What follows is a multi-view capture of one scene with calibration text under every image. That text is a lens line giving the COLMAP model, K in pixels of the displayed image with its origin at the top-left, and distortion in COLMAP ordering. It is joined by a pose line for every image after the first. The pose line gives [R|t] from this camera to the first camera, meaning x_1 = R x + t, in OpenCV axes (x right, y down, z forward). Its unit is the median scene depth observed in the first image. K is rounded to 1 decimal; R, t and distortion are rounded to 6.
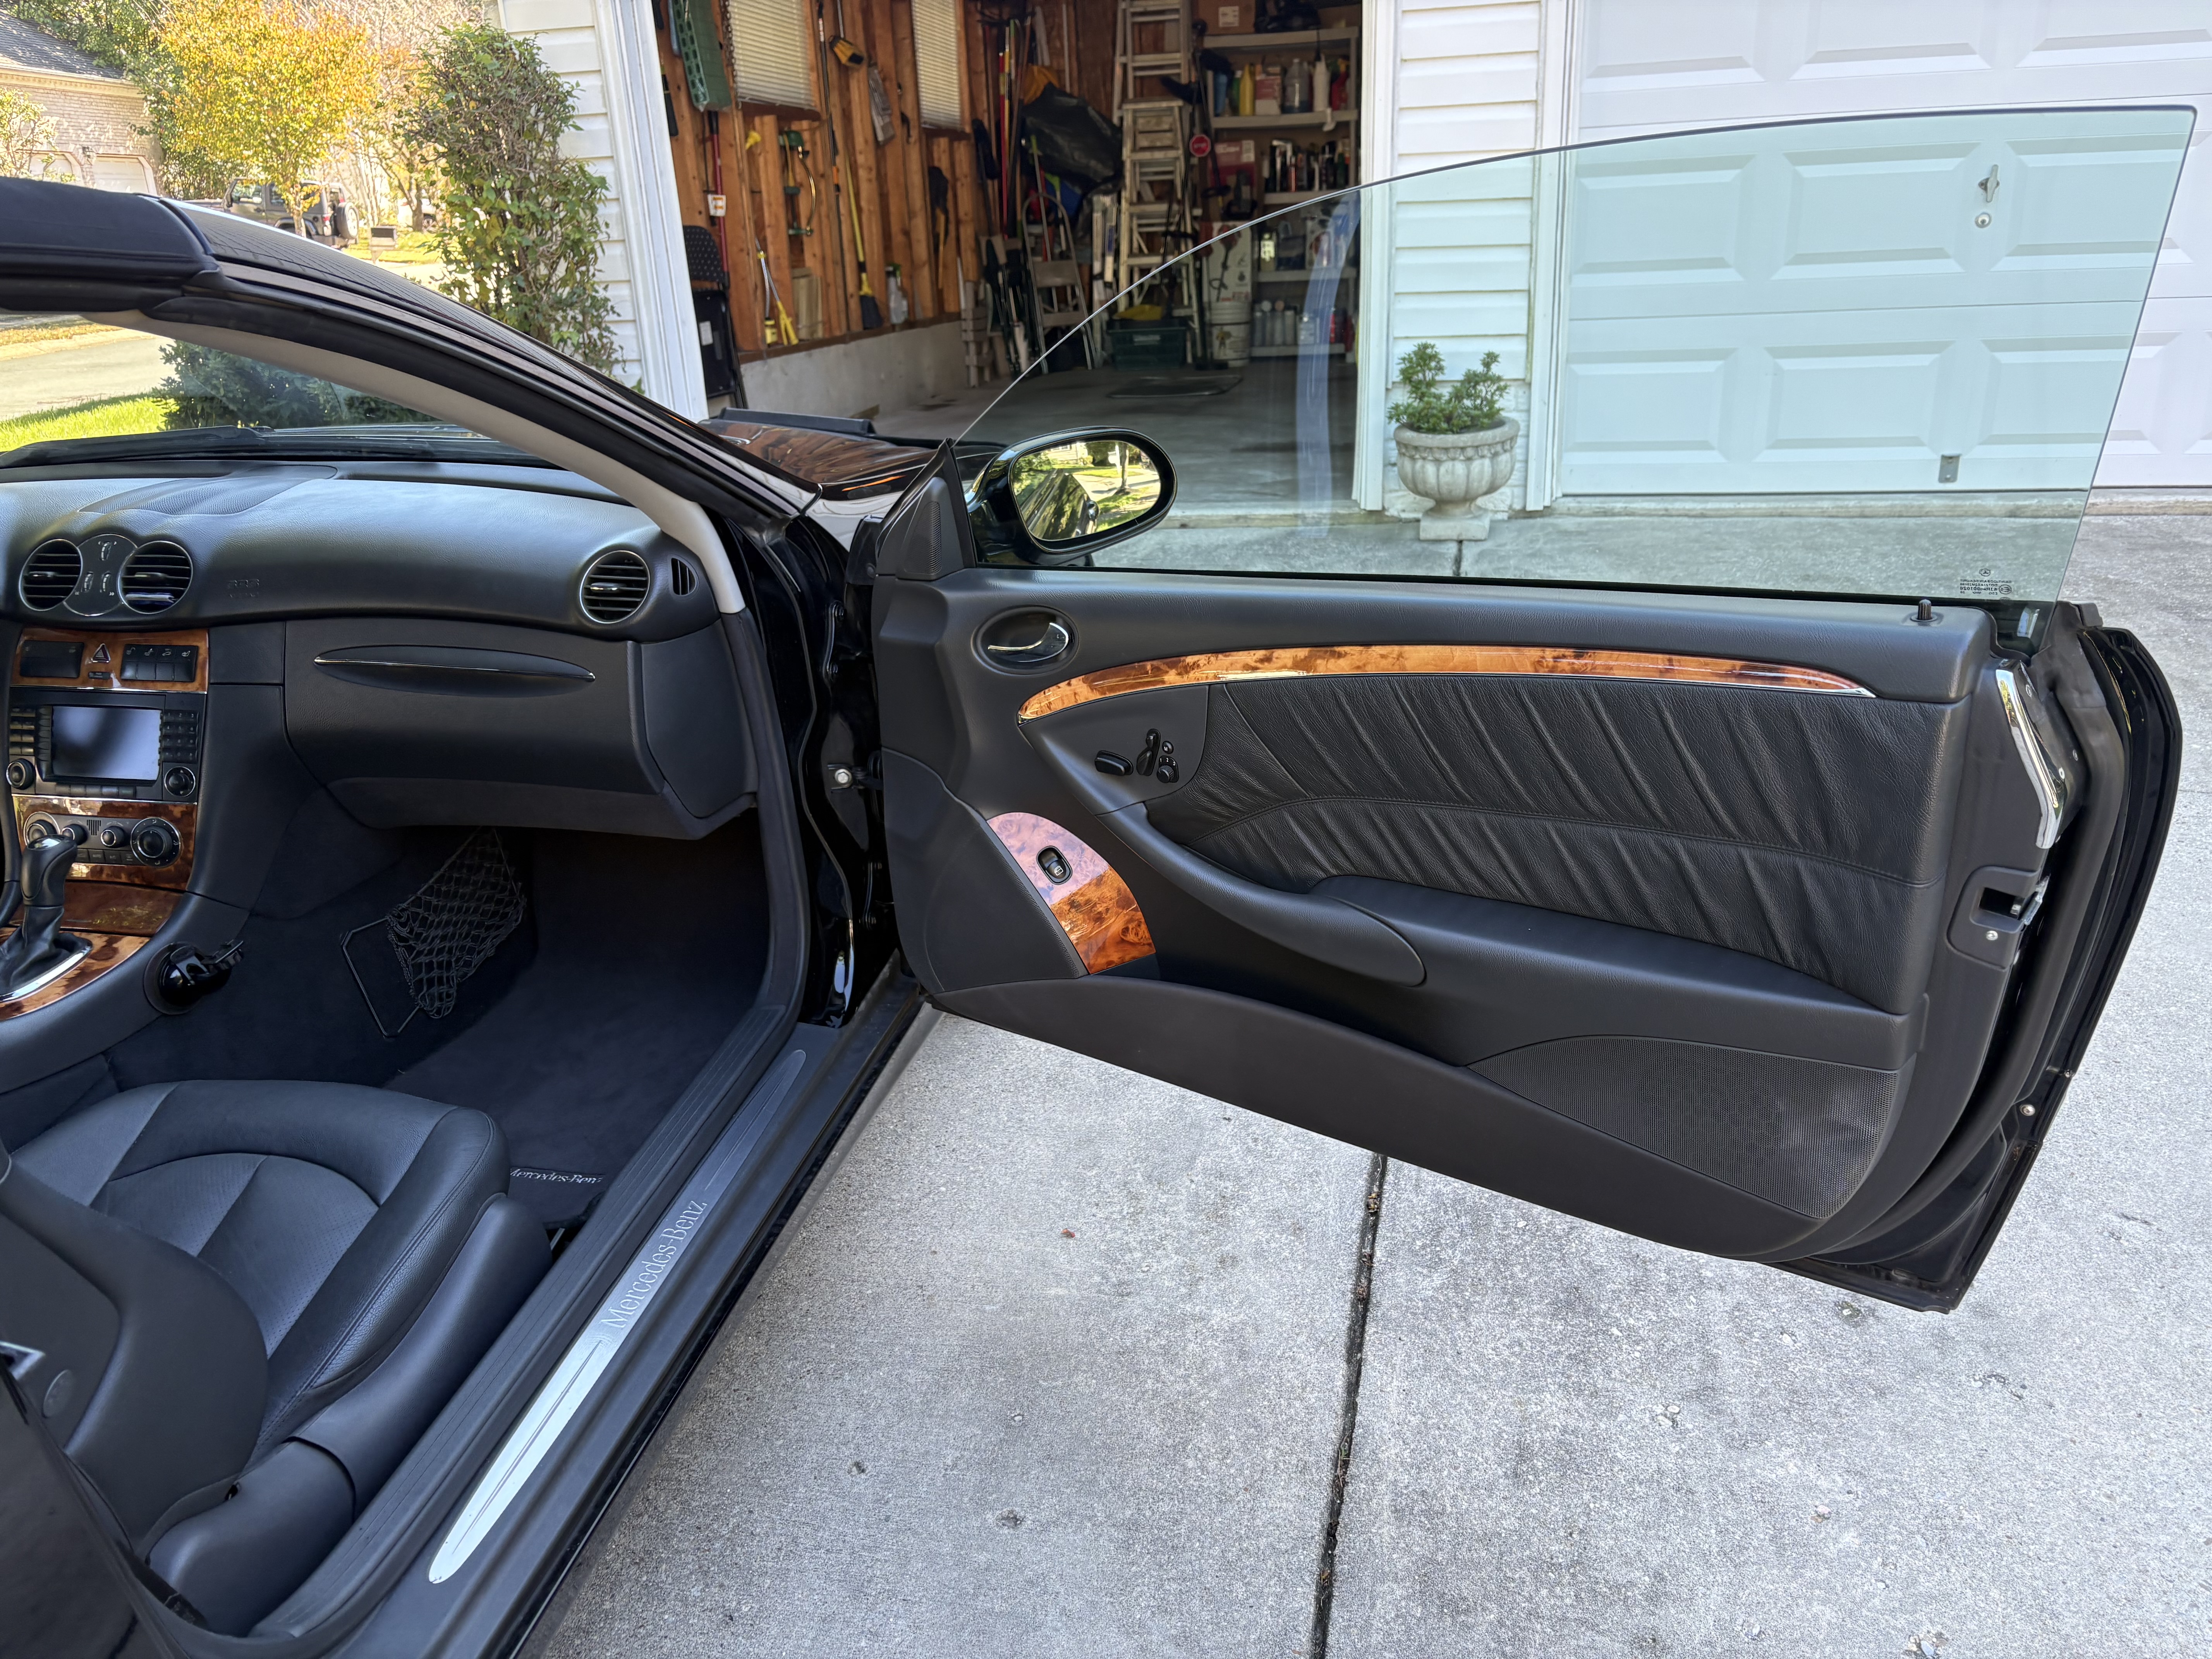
lens RADIAL K [[1678.6, 0, 1106.0], [0, 1678.6, 829.5], [0, 0, 1]] dist [0.024866, 0.000161]
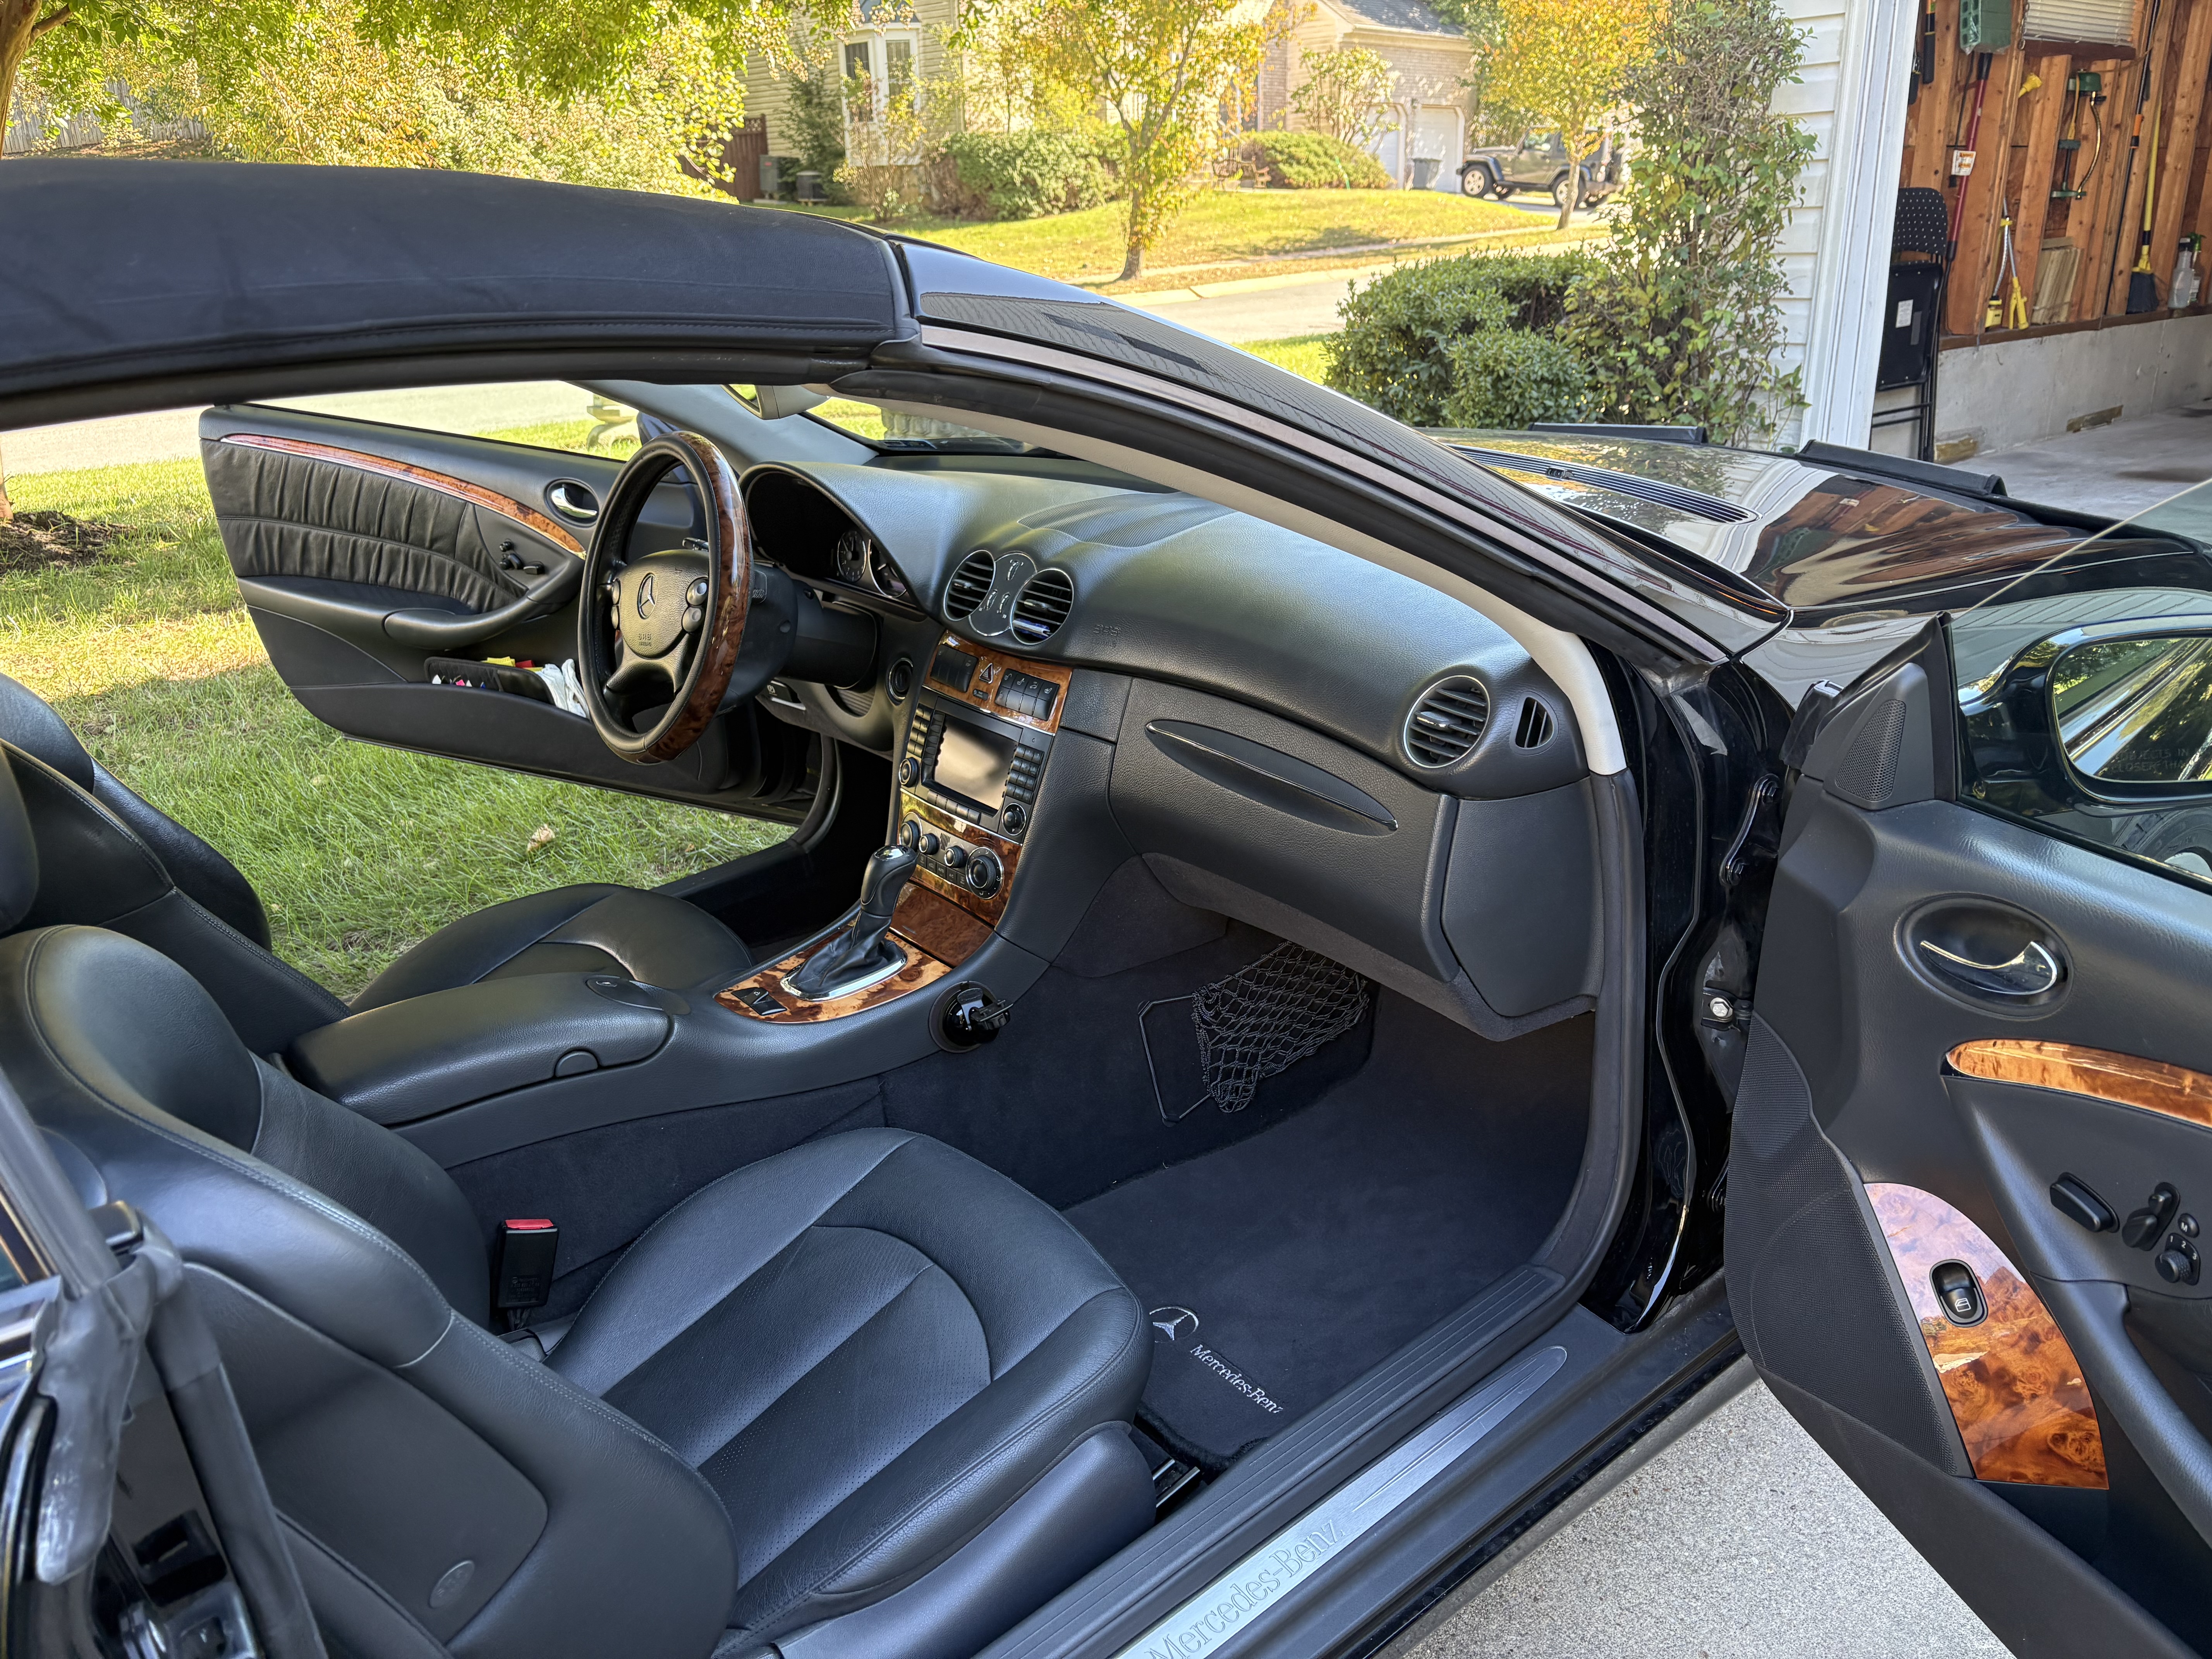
lens RADIAL K [[1673.5, 0, 1106.0], [0, 1673.5, 829.5], [0, 0, 1]] dist [0.078955, -0.088618]
pose [[0.778340, 0.239037, -0.580559, 0.037644], [-0.222874, 0.969659, 0.100441, -0.105730], [0.586953, 0.051214, 0.808000, 0.214988]]
